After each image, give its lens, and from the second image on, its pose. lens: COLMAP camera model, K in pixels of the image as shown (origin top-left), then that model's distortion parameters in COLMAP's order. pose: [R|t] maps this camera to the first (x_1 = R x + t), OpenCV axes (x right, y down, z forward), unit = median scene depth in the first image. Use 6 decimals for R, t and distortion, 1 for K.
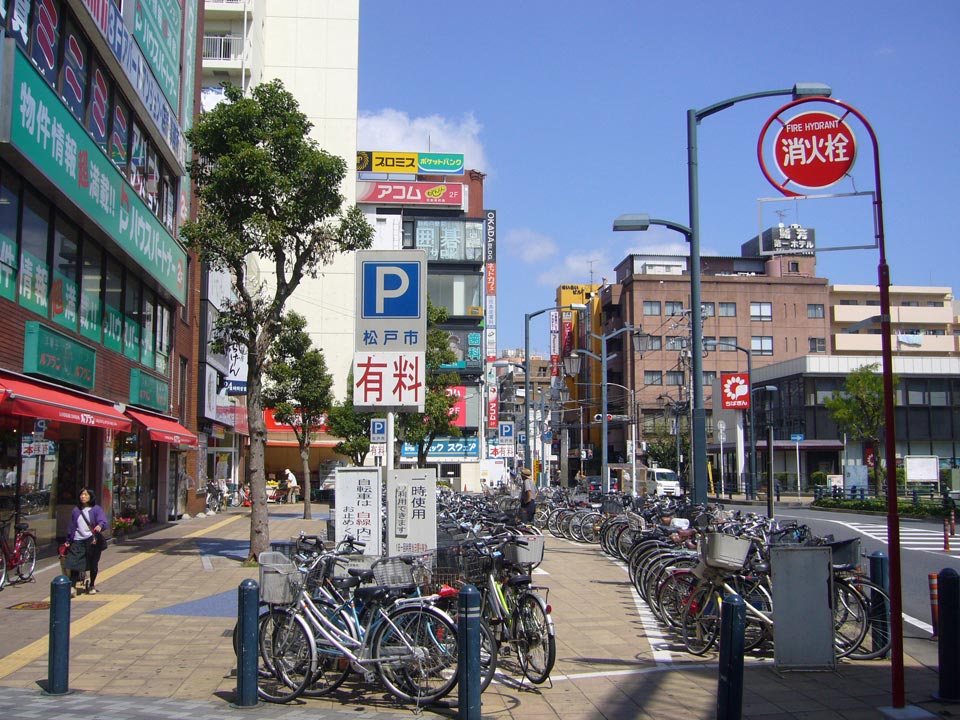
lens RADIAL K [[1050.0, 0, 478.7], [0, 1050.0, 359.6], [0, 0, 1]] dist [-0.059669, 0.000000]
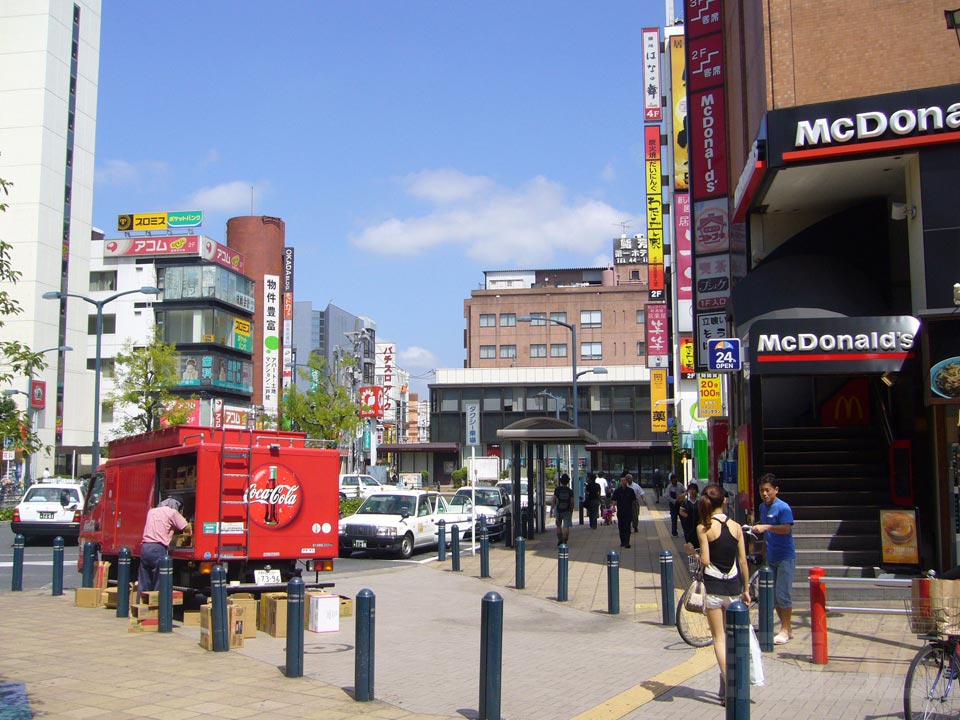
lens RADIAL K [[1050.0, 0, 480.8], [0, 1050.0, 359.1], [0, 0, 1]] dist [-0.059669, 0.000000]
pose [[0.967403, -0.030032, -0.251457, 0.606668], [0.031390, 0.999506, 0.001390, -0.013935], [0.251291, -0.009238, 0.967868, -0.104024]]
